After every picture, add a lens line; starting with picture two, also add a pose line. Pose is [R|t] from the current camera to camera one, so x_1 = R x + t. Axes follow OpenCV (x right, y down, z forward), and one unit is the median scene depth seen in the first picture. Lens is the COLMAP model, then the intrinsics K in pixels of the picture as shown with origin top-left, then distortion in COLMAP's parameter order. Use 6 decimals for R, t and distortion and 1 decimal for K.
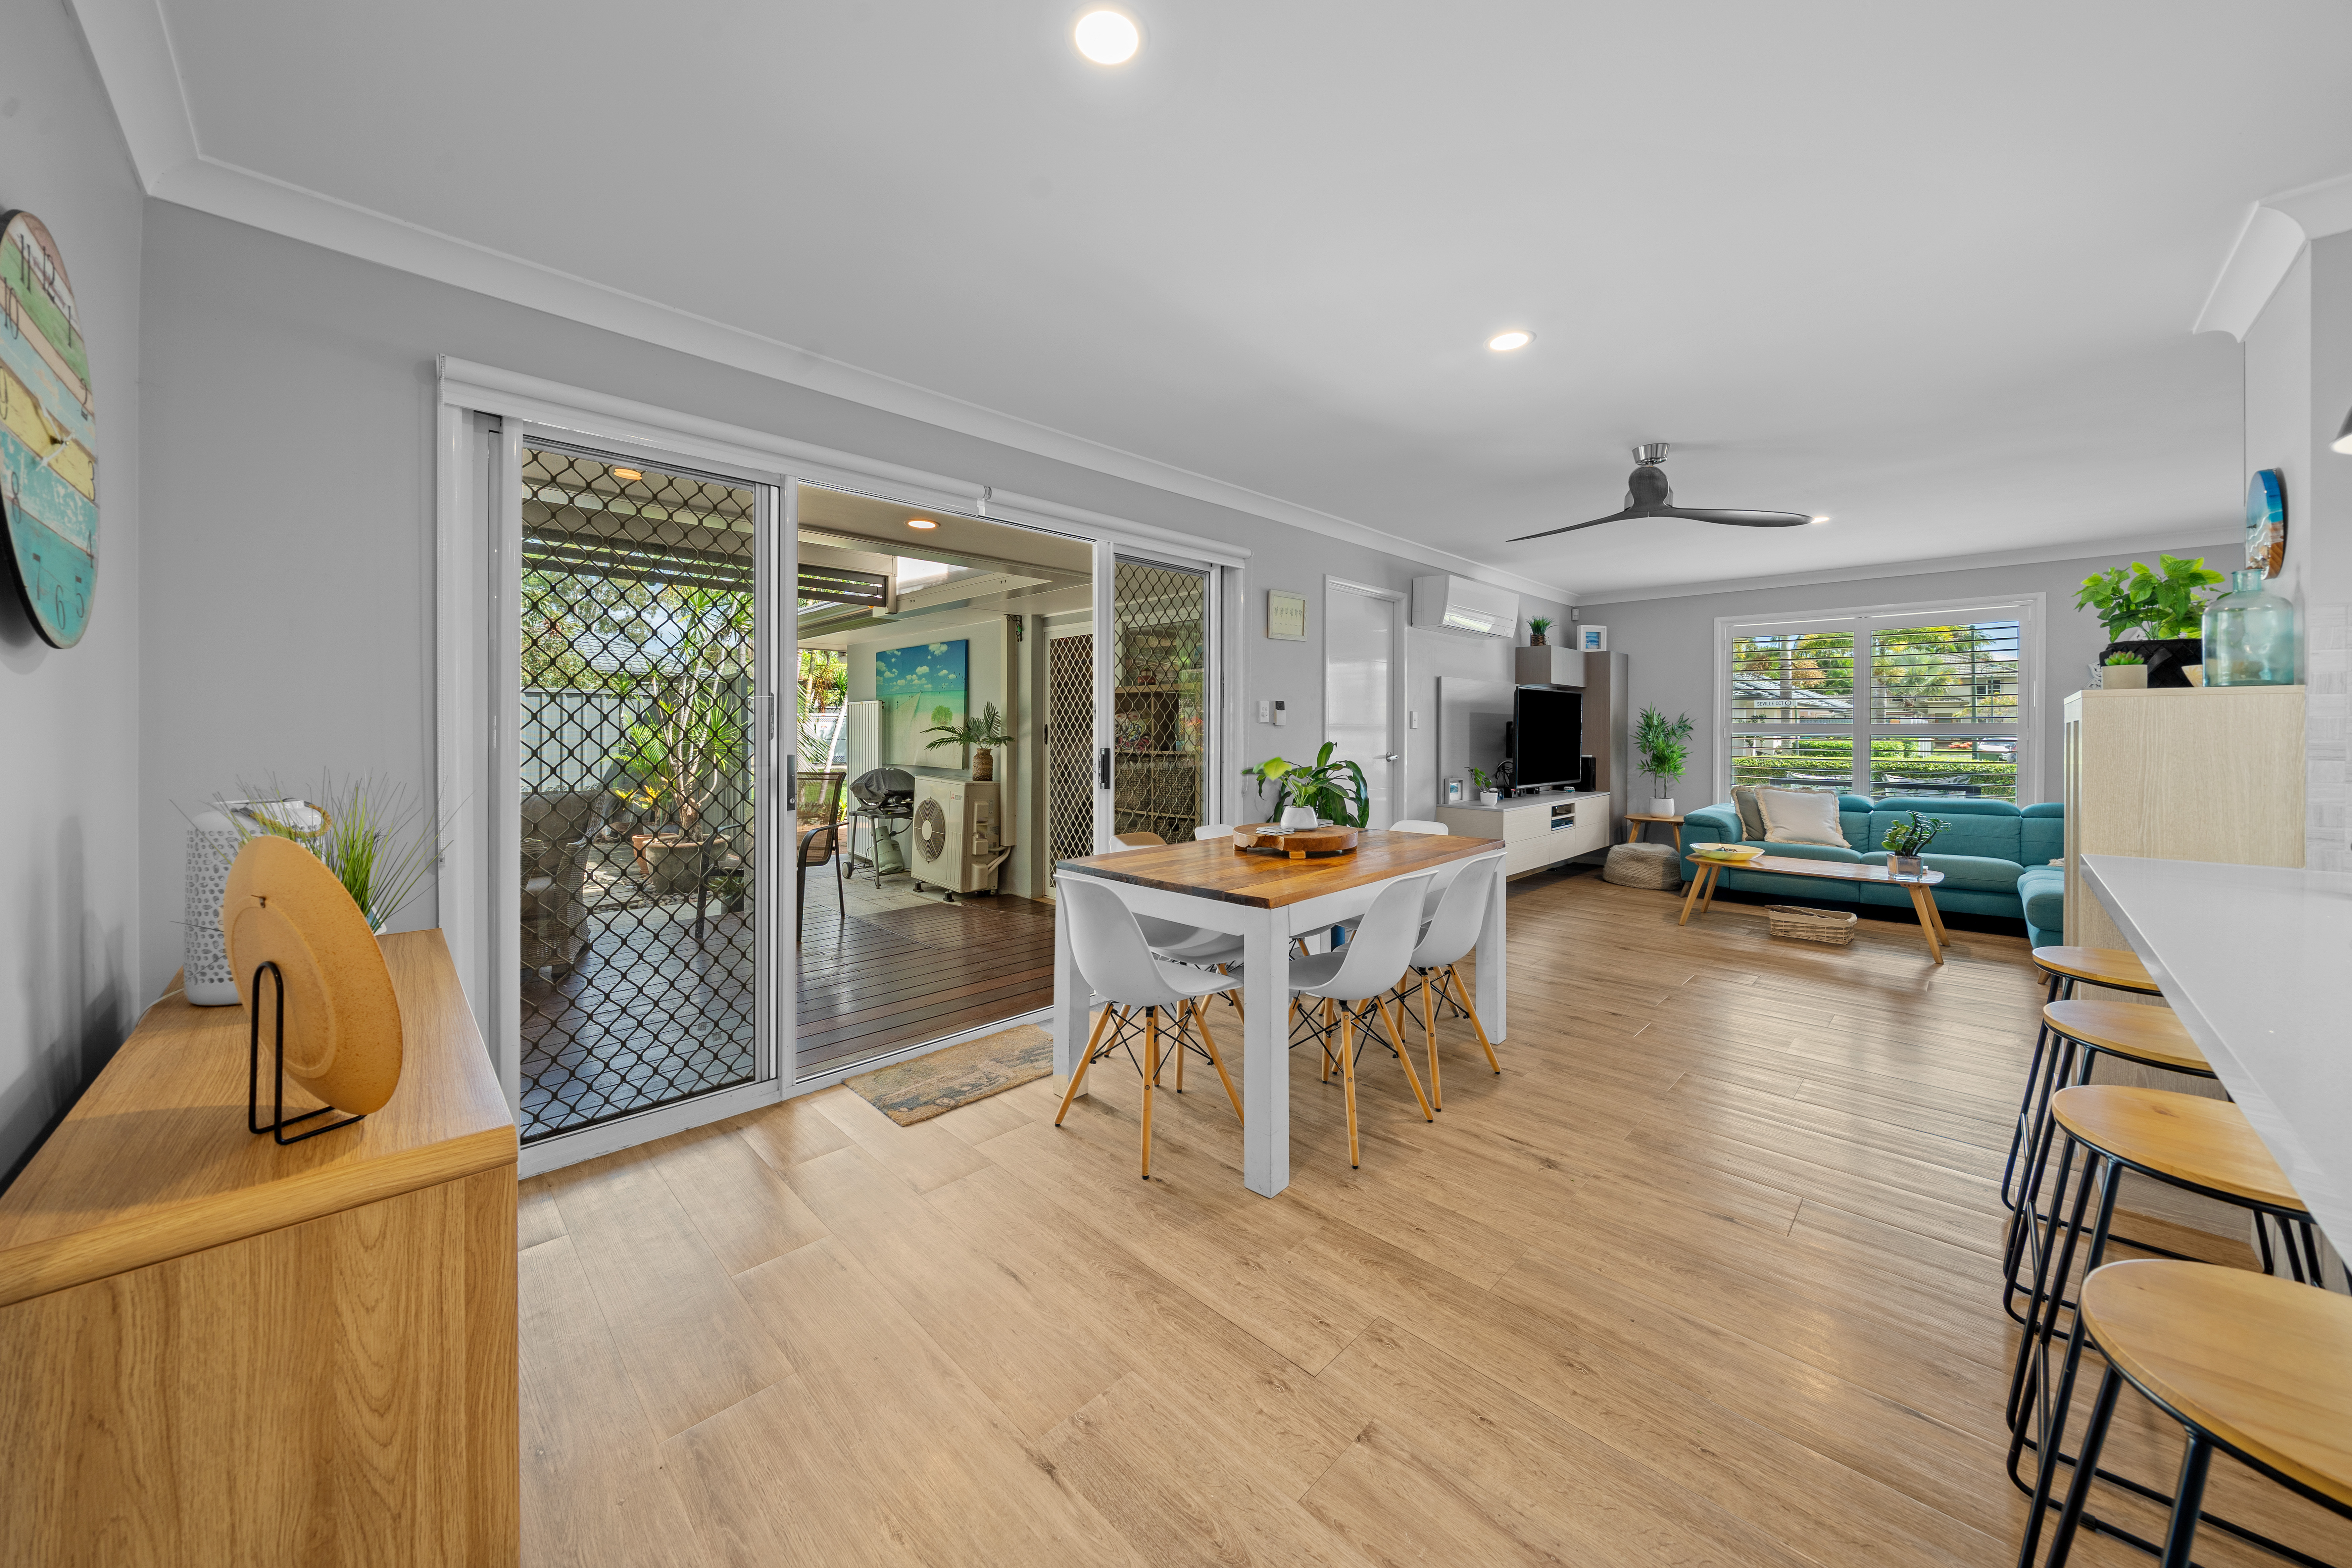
lens RADIAL K [[815.7, 0, 1178.8], [0, 815.7, 731.6], [0, 0, 1]] dist [-0.000289, -0.000017]
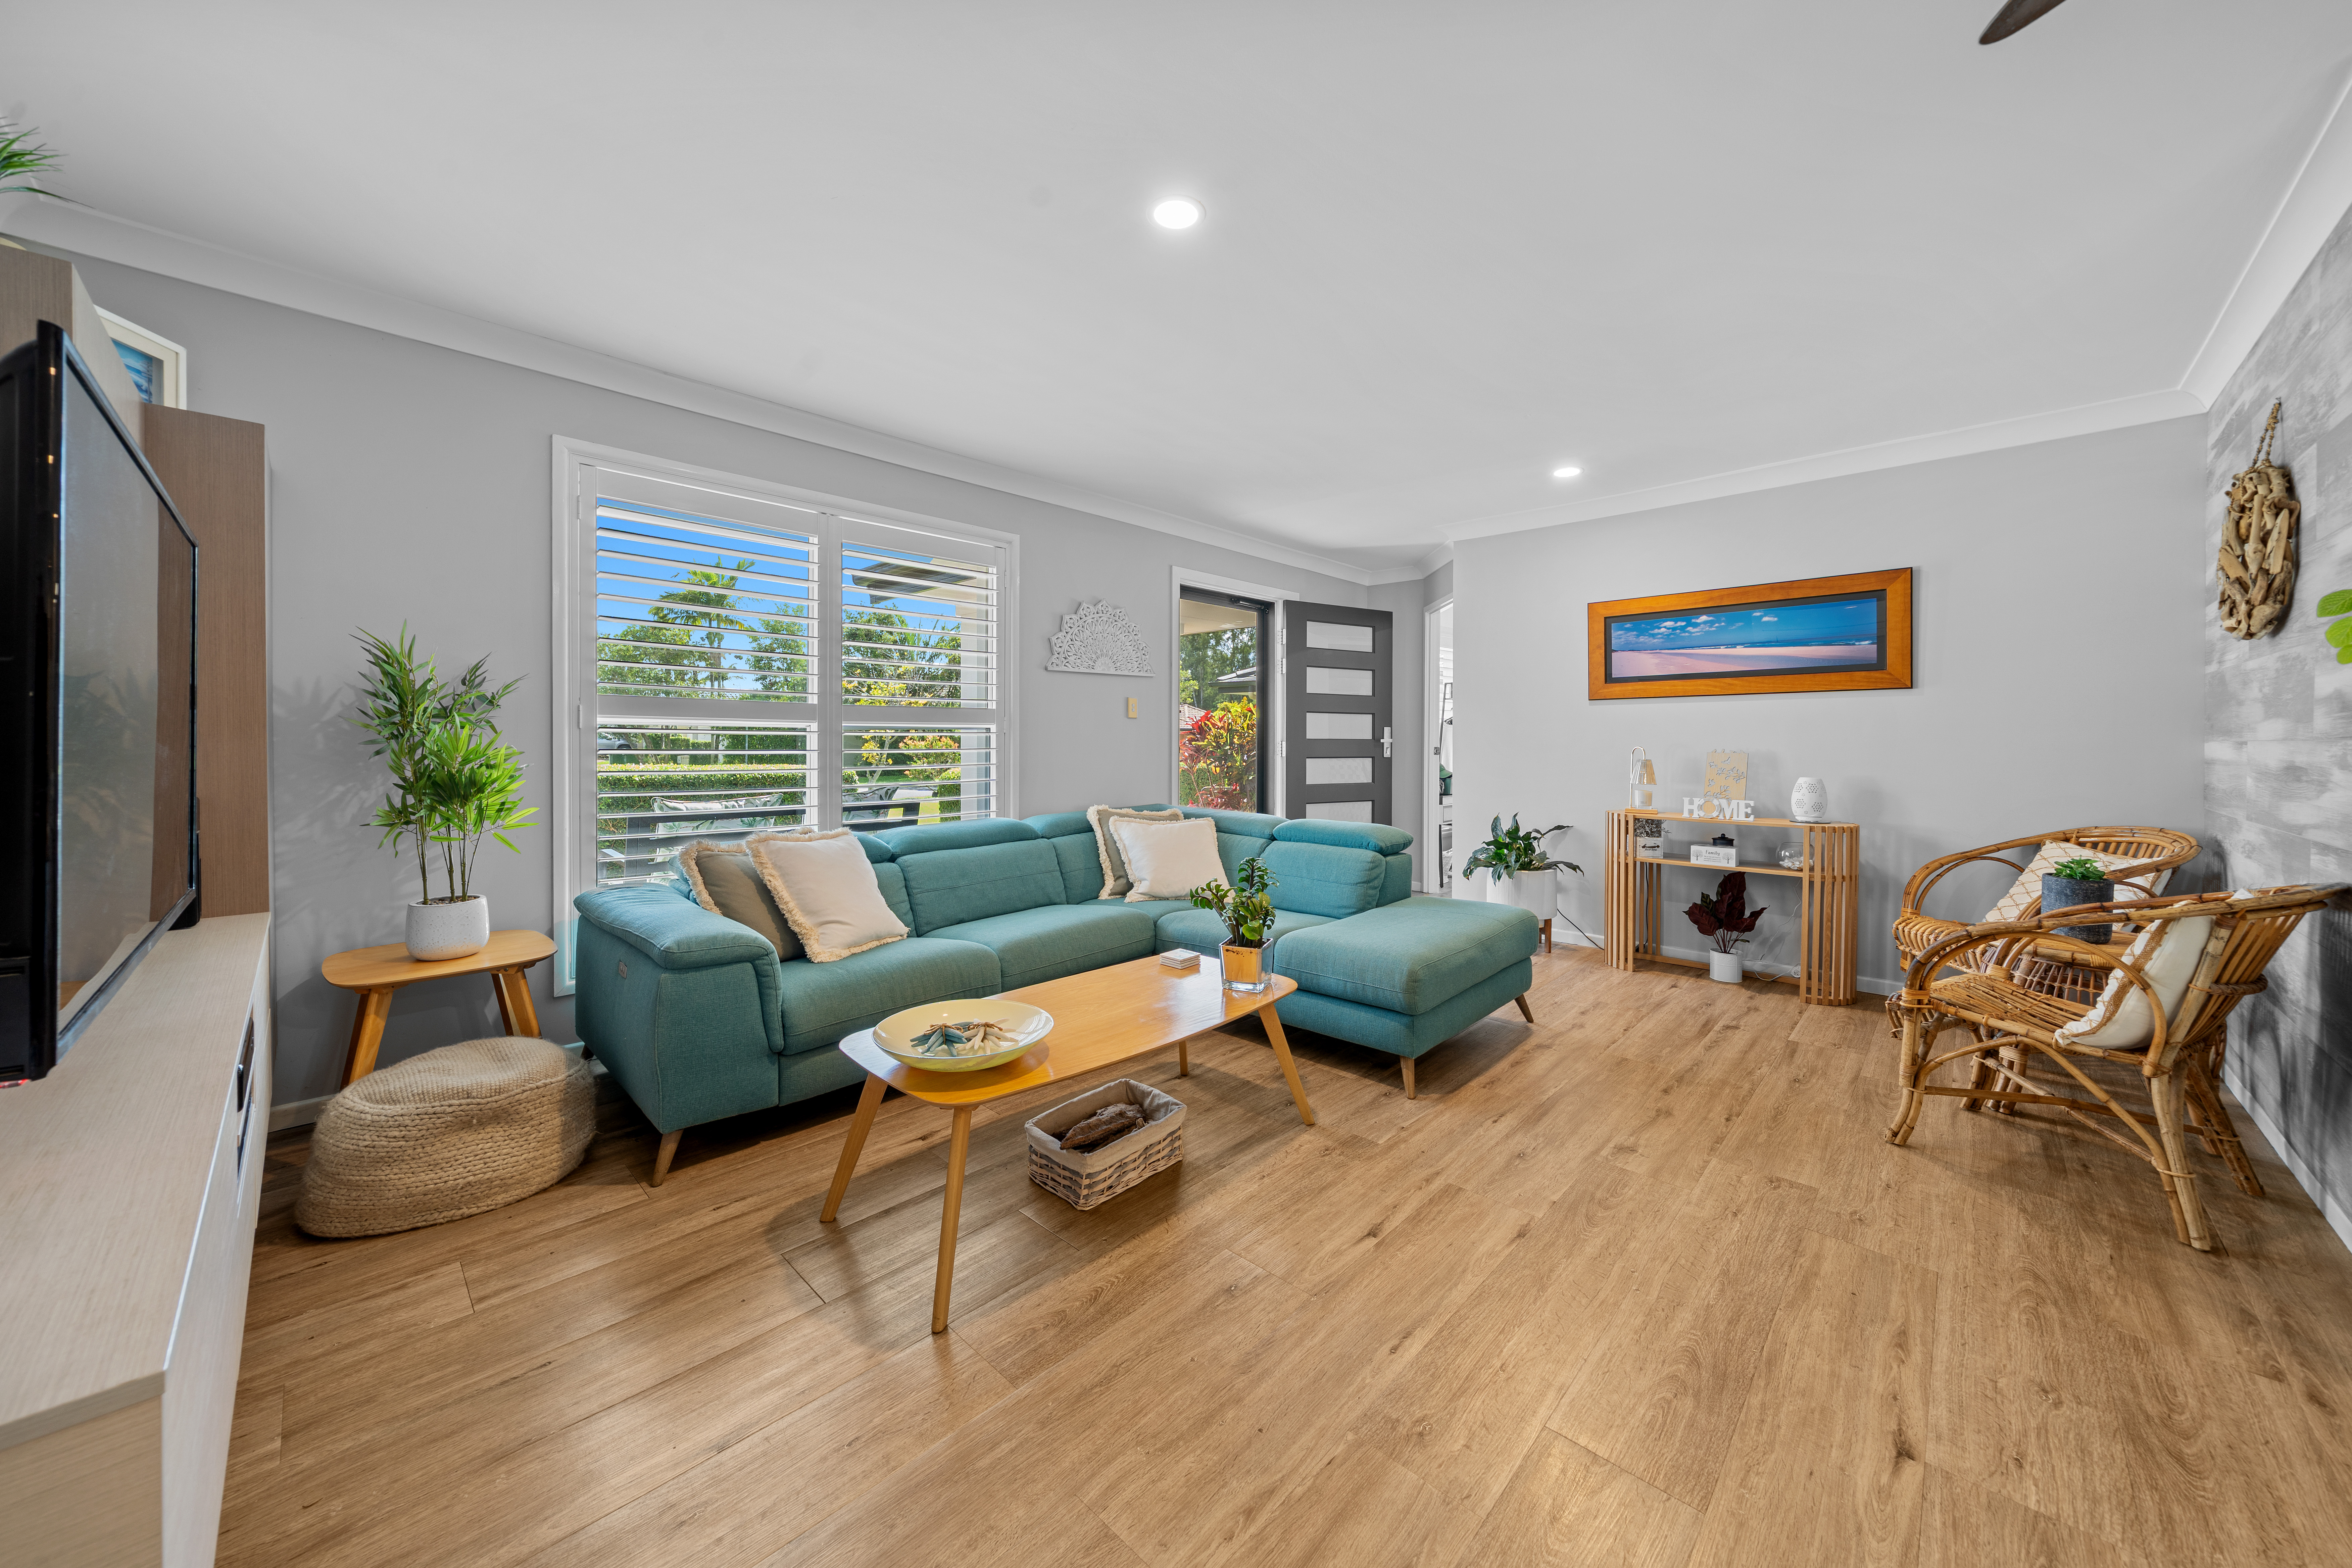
lens RADIAL K [[834.9, 0, 1174.0], [0, 834.9, 750.7], [0, 0, 1]] dist [-0.001045, -0.000088]
pose [[-0.019883, -0.014719, 0.999694, 0.301923], [-0.001058, 0.999891, 0.014701, 0.016667], [-0.999802, -0.000765, -0.019896, 0.907809]]
